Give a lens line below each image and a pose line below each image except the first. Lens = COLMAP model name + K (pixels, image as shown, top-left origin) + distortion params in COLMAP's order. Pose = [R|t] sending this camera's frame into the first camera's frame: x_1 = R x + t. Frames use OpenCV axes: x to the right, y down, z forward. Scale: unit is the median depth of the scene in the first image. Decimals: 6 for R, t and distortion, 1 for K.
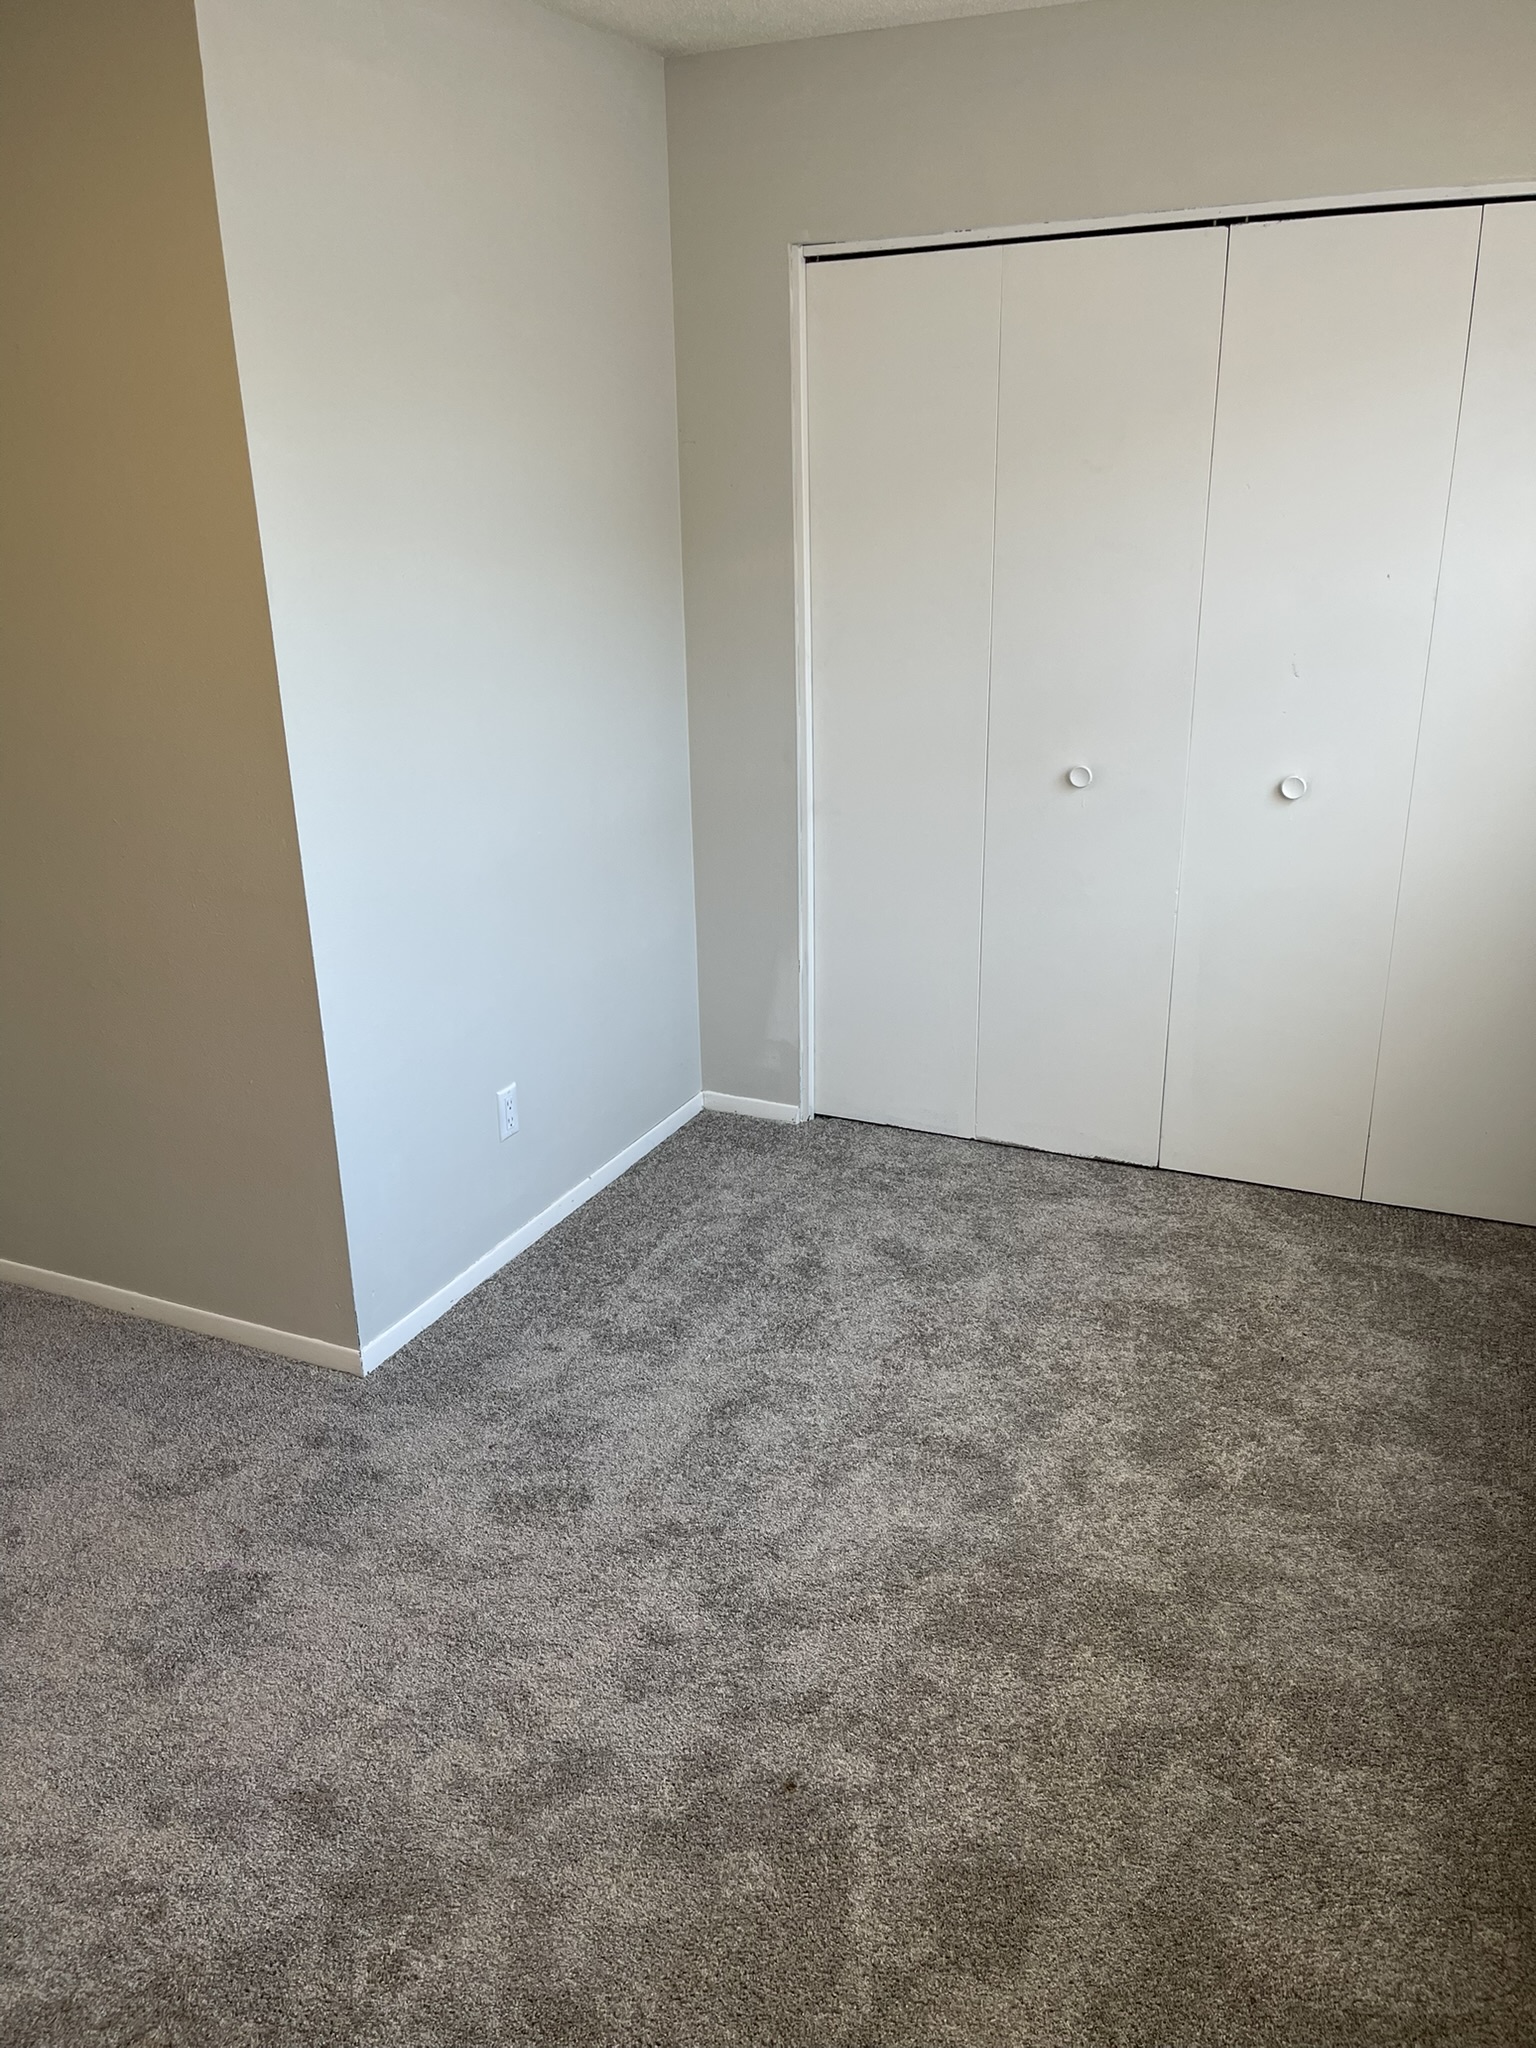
lens RADIAL K [[1557.1, 0, 779.0], [0, 1557.1, 1022.0], [0, 0, 1]] dist [0.058267, -0.088537]
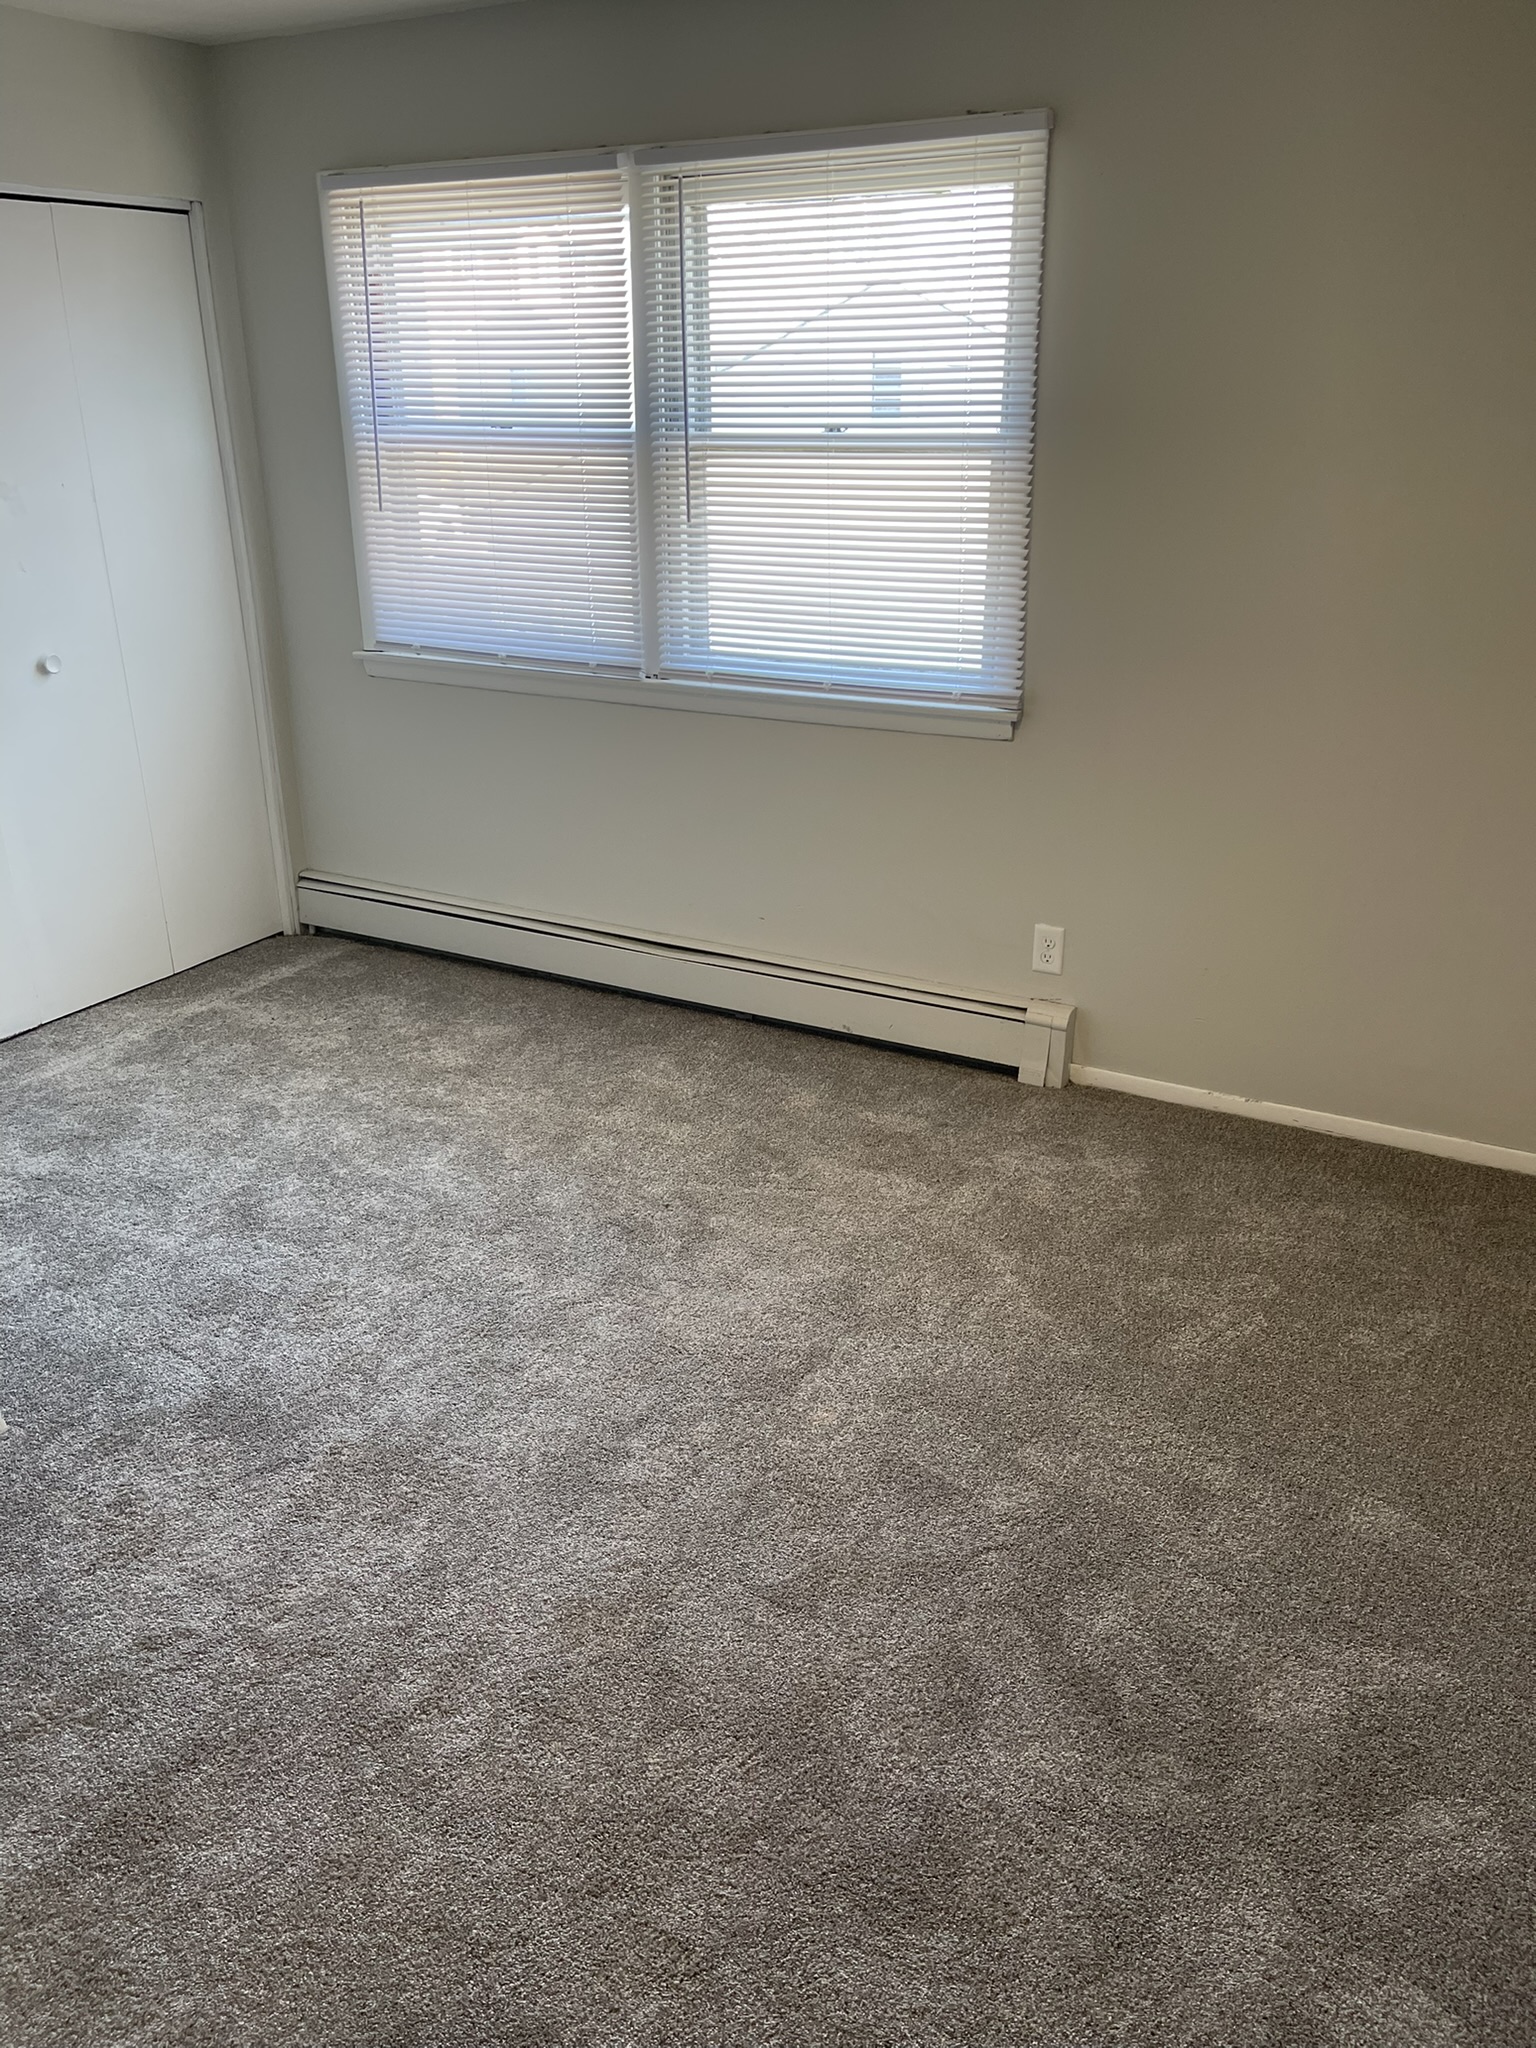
lens RADIAL K [[1536.6, 0, 800.7], [0, 1536.6, 1026.3], [0, 0, 1]] dist [0.075546, -0.118342]
pose [[0.077792, -0.374141, 0.924103, -0.955998], [0.344323, 0.879959, 0.327283, -0.108657], [-0.935623, 0.292730, 0.197279, 0.332907]]
